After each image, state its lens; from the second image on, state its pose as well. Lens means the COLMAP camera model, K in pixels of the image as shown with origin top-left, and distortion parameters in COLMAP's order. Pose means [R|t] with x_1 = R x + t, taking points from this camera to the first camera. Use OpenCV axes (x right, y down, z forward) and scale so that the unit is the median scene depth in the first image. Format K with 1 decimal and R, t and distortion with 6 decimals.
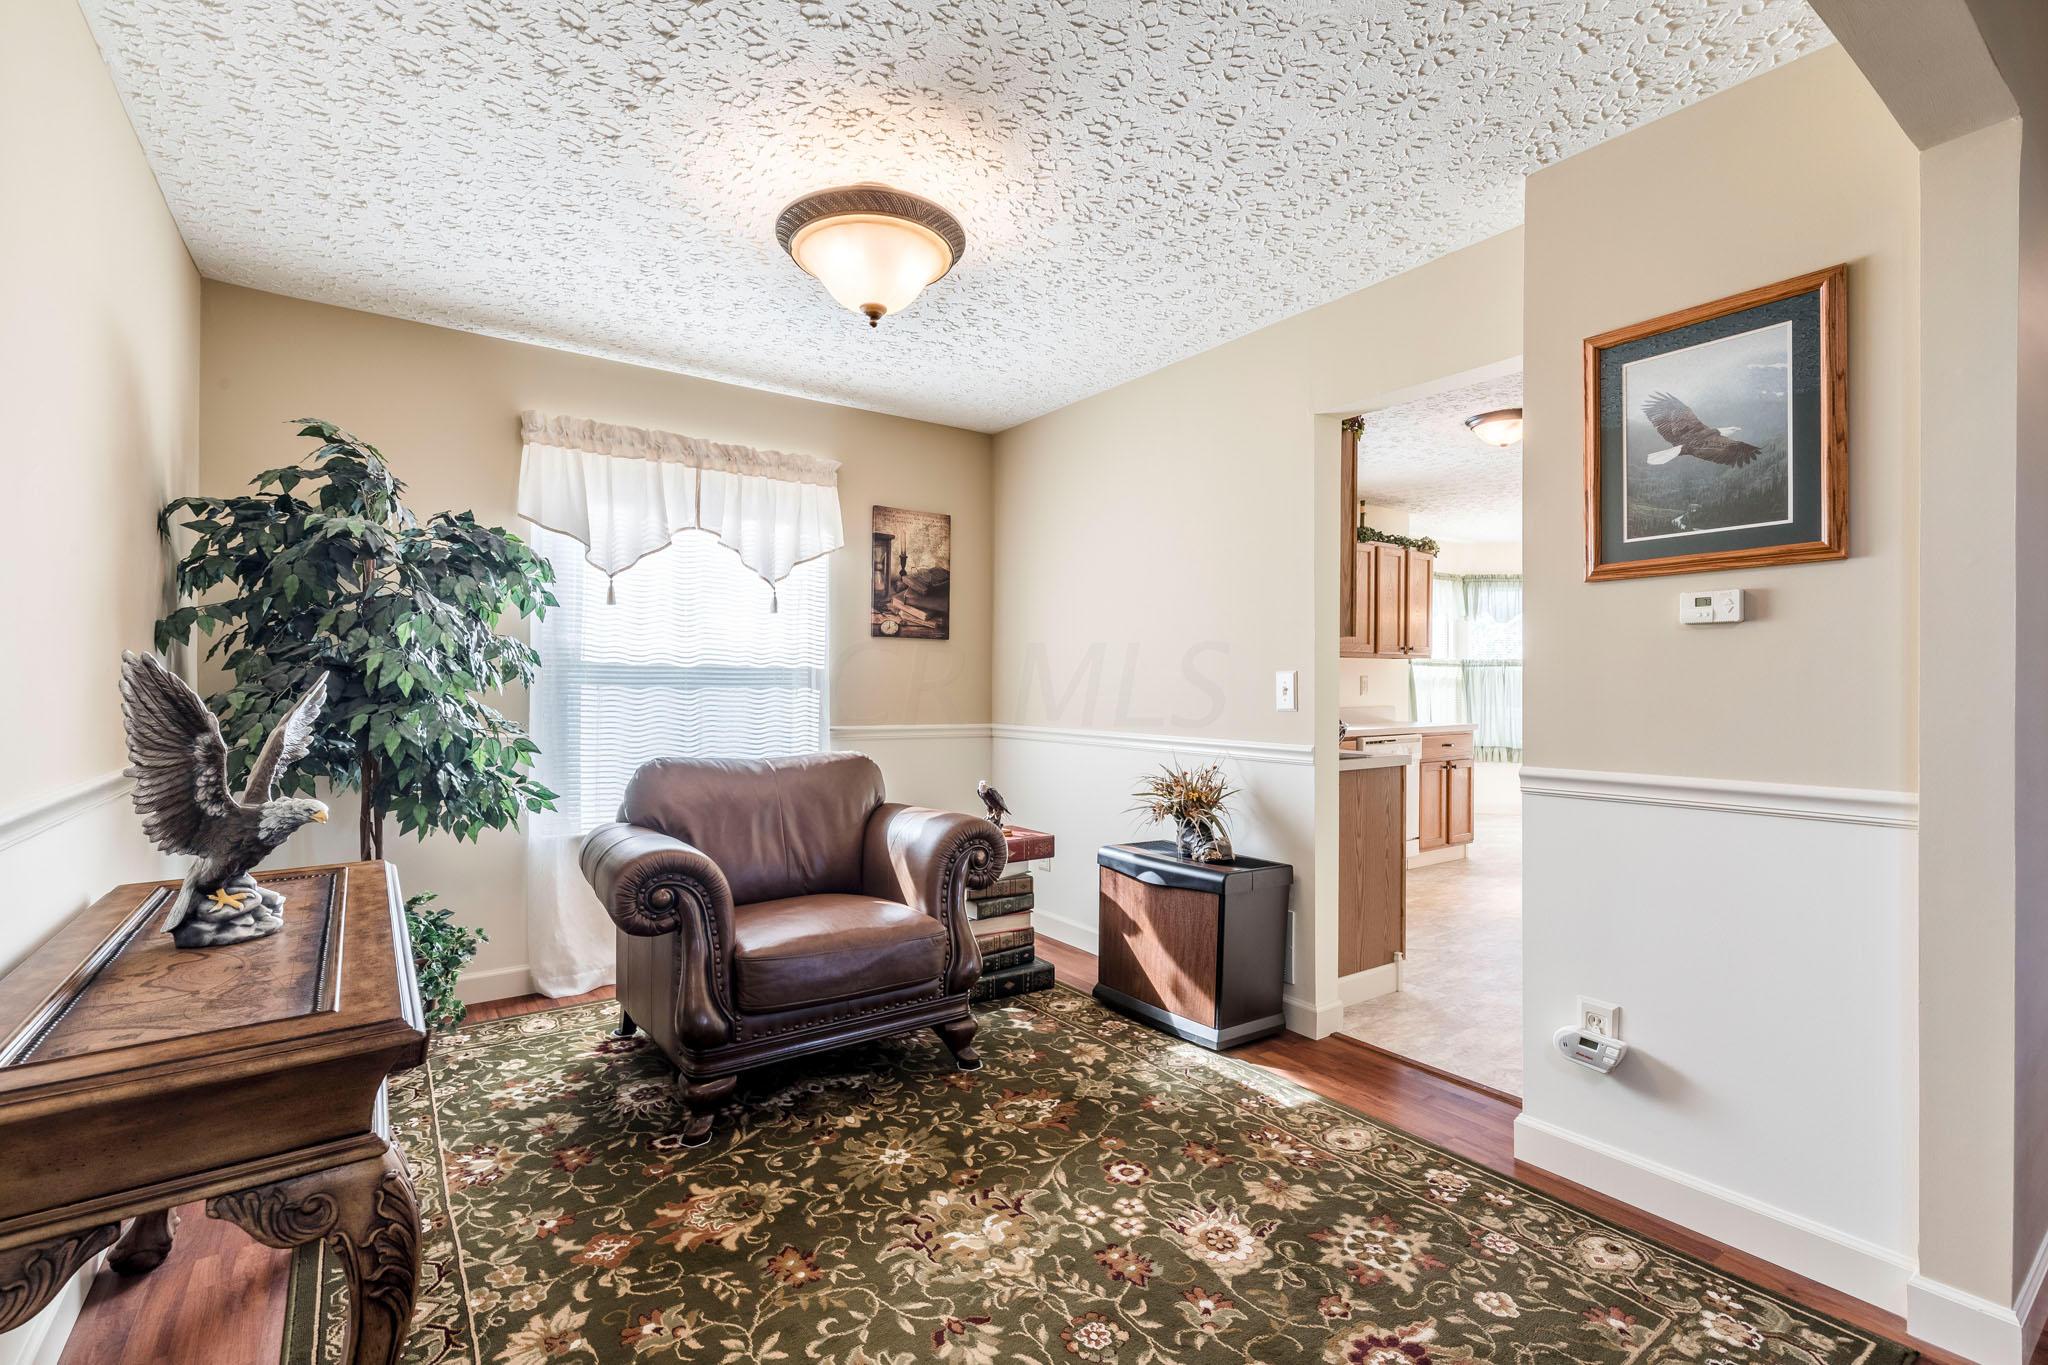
lens RADIAL K [[920.7, 0, 1030.8], [0, 920.7, 685.7], [0, 0, 1]] dist [0.008134, -0.001643]
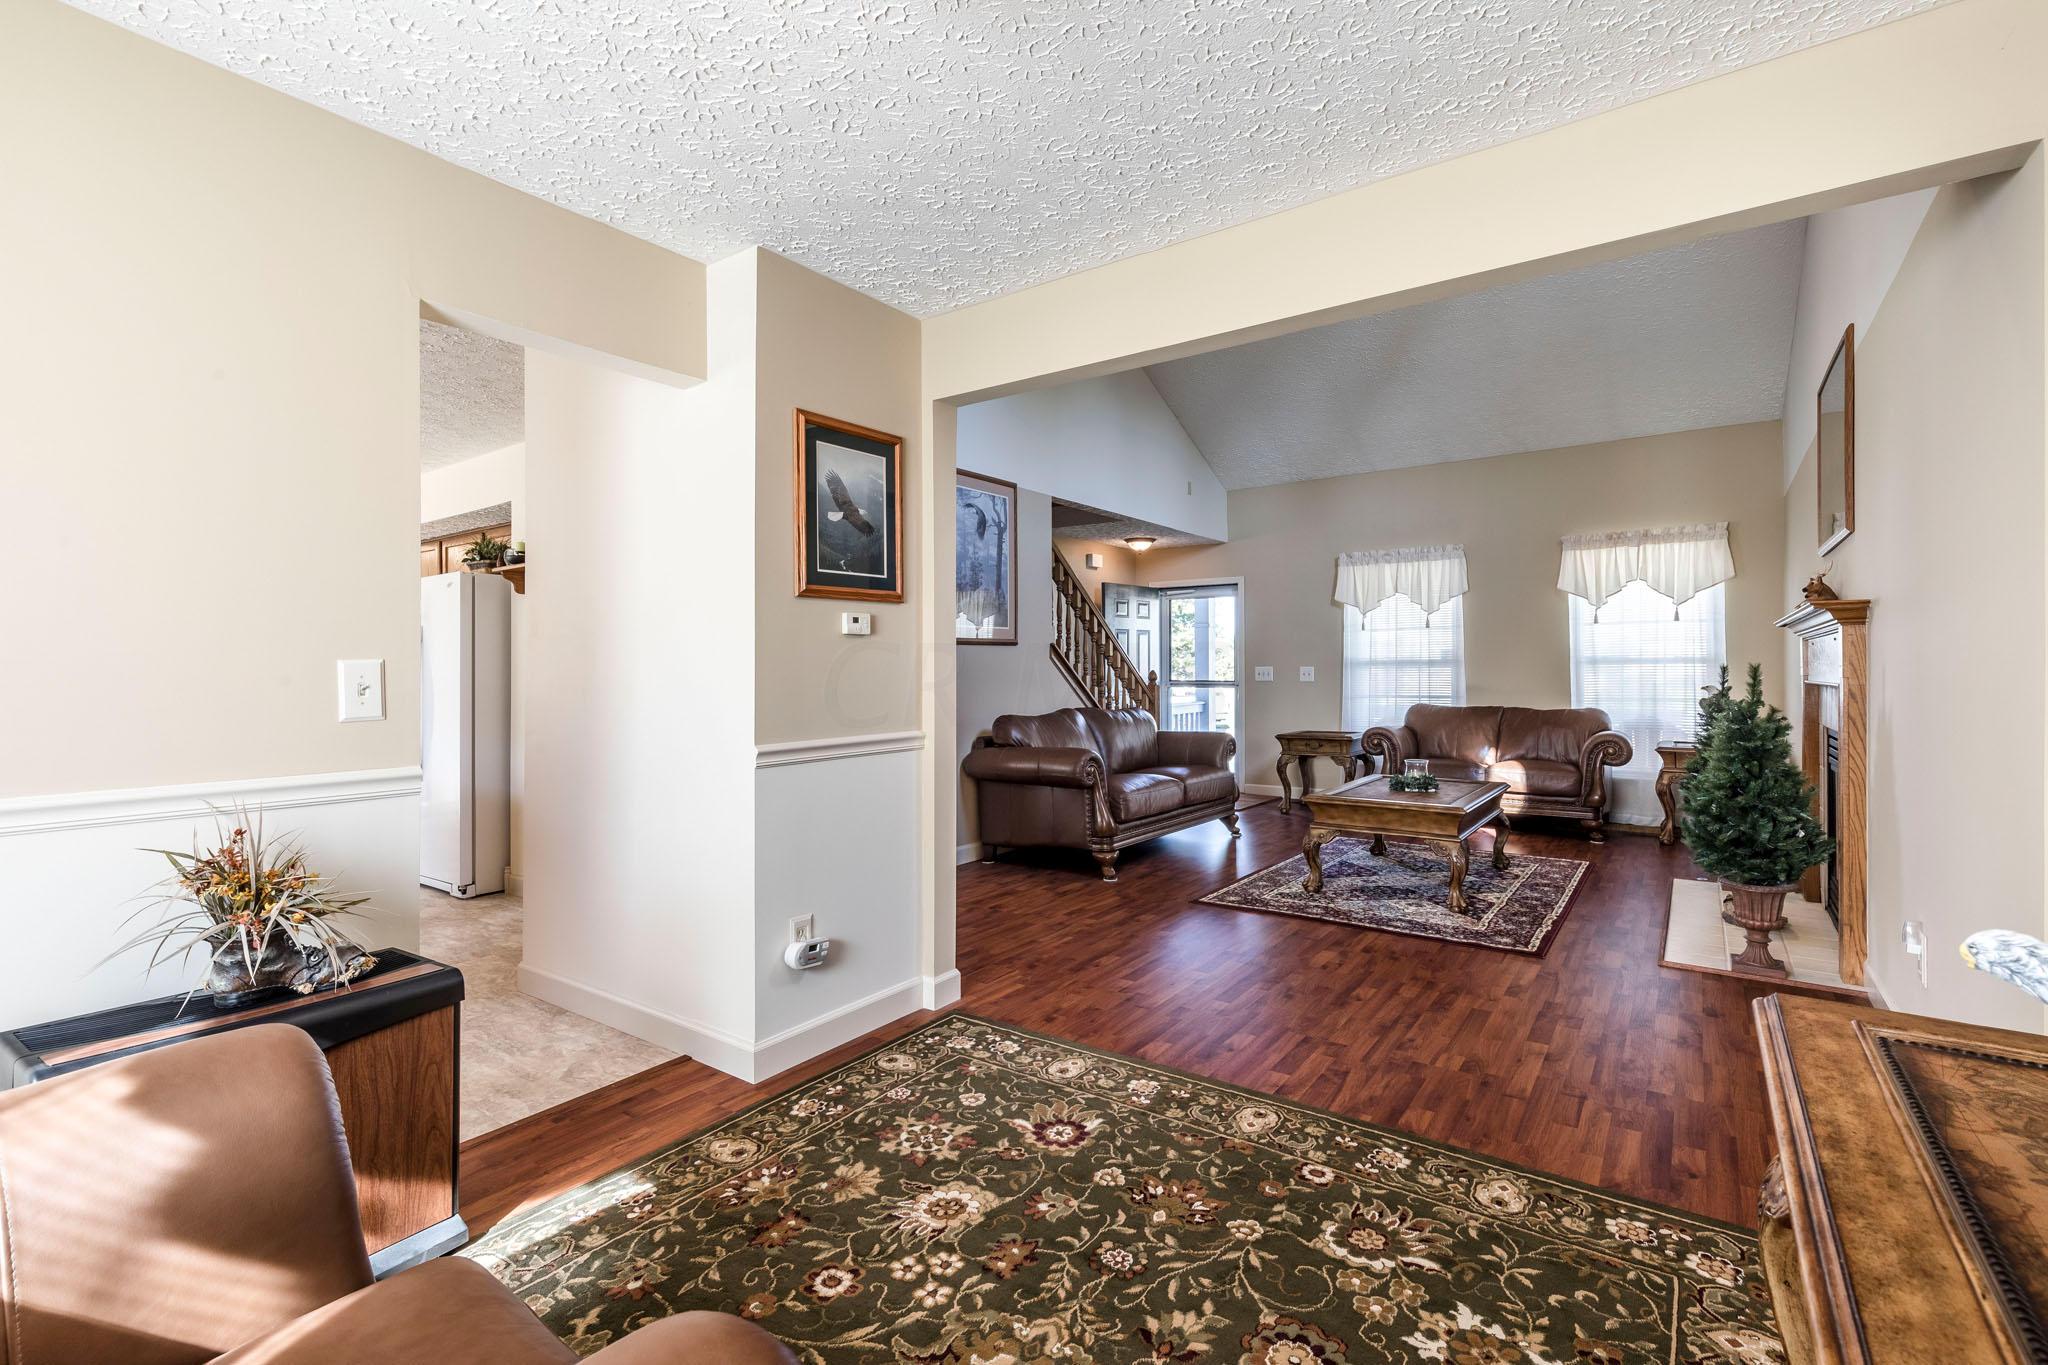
lens RADIAL K [[920.7, 0, 1030.0], [0, 920.7, 669.1], [0, 0, 1]] dist [0.008134, -0.001643]
pose [[-0.317200, 0.003023, 0.948354, -0.576871], [0.009506, 0.999955, -0.000008, -0.005276], [-0.948311, 0.009013, -0.317214, 0.873895]]
